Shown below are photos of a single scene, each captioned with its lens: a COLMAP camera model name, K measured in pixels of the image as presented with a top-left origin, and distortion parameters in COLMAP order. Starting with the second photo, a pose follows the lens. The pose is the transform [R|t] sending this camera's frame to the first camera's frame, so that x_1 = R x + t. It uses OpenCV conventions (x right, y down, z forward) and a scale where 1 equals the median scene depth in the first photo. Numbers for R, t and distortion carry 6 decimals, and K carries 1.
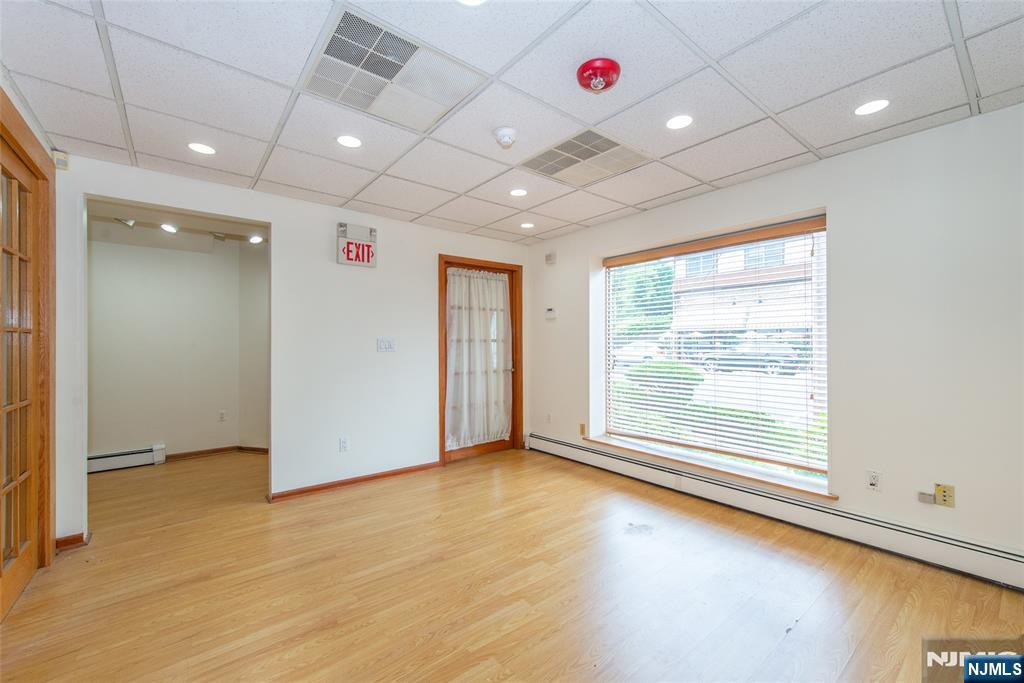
lens RADIAL K [[413.8, 0, 512.2], [0, 413.8, 343.2], [0, 0, 1]] dist [0.008607, -0.002570]
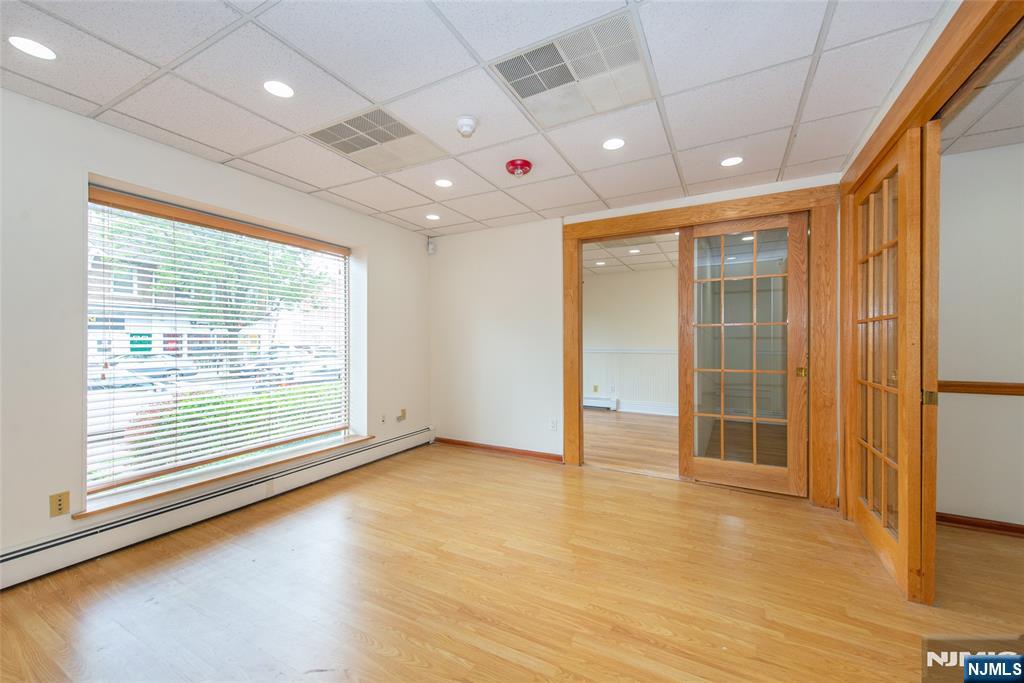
lens RADIAL K [[413.8, 0, 516.4], [0, 413.8, 340.8], [0, 0, 1]] dist [0.008607, -0.002570]
pose [[-0.408304, 0.000804, 0.912845, -0.638258], [0.003962, 0.999992, 0.000891, 0.009550], [-0.912837, 0.003981, -0.408304, 0.844828]]
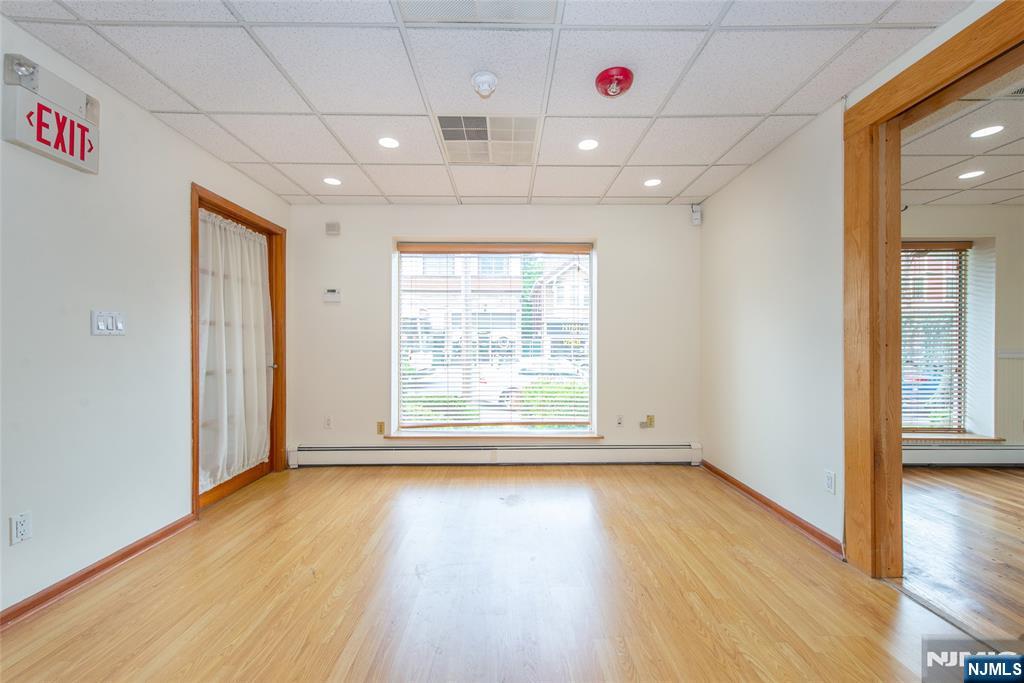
lens RADIAL K [[413.8, 0, 516.7], [0, 413.8, 347.1], [0, 0, 1]] dist [0.008607, -0.002570]
pose [[0.612906, -0.003664, 0.790147, -0.422749], [-0.000400, 0.999988, 0.004948, 0.033849], [-0.790156, -0.003349, 0.612897, 0.255533]]
